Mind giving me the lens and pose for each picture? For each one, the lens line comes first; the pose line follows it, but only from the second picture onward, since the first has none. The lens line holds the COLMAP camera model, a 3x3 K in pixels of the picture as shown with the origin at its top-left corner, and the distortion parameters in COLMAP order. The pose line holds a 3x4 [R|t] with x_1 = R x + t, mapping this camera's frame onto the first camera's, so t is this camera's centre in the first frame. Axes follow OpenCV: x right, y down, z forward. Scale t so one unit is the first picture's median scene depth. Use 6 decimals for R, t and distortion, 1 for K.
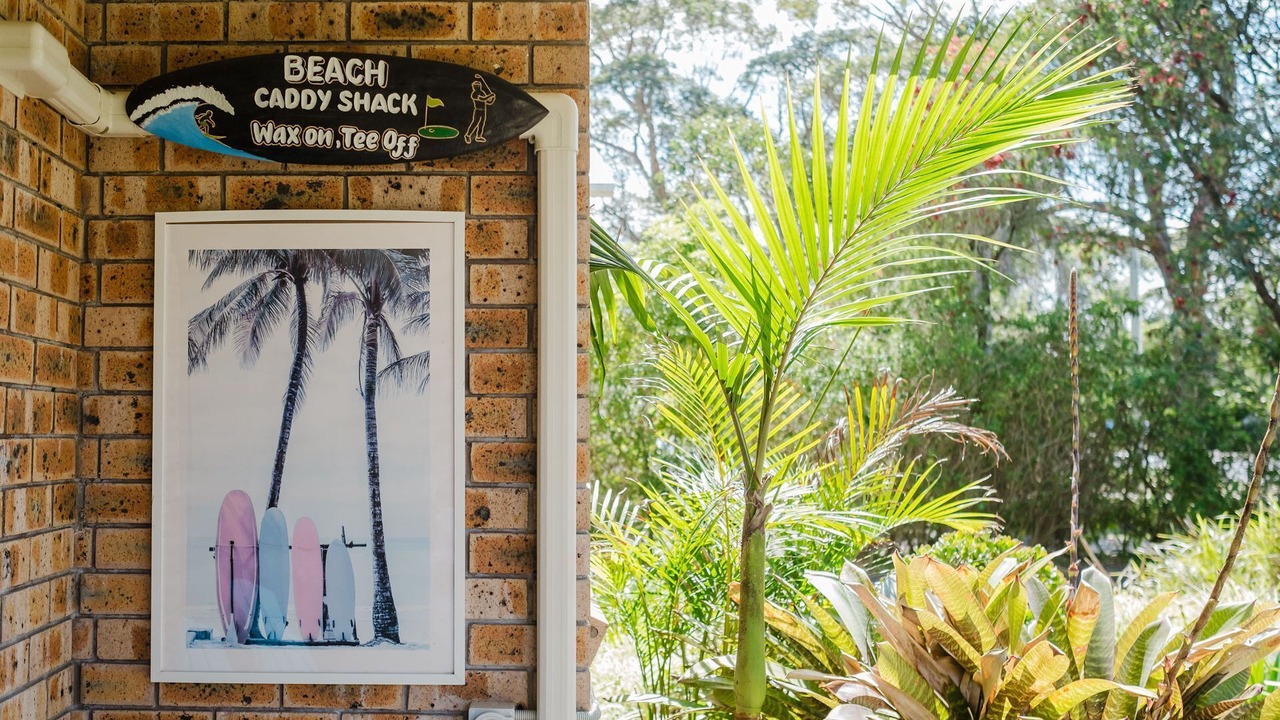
lens RADIAL K [[878.2, 0, 641.3], [0, 878.2, 365.0], [0, 0, 1]] dist [-0.009329, -0.001117]
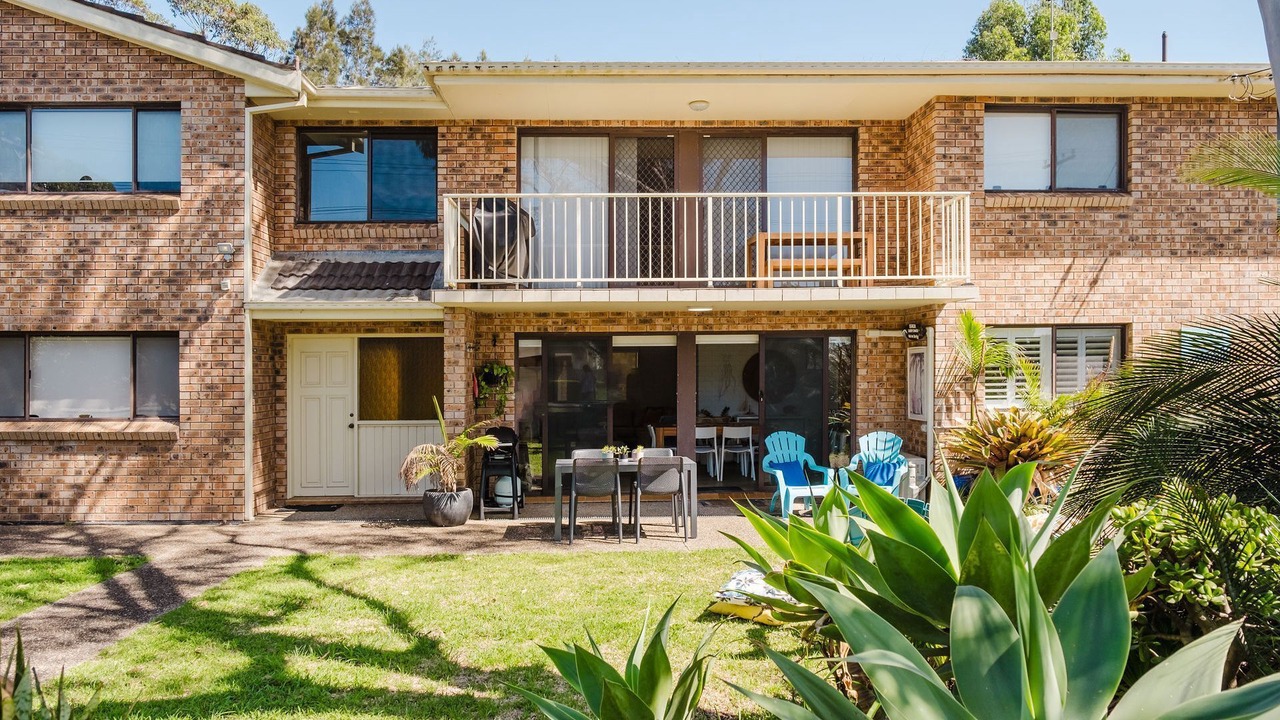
lens RADIAL K [[878.2, 0, 641.3], [0, 878.2, 365.0], [0, 0, 1]] dist [-0.009329, -0.001117]
pose [[0.048537, -0.010496, -0.998766, 5.946604], [0.013315, 0.999863, -0.009860, -0.006568], [0.998733, -0.012820, 0.048670, -1.322298]]
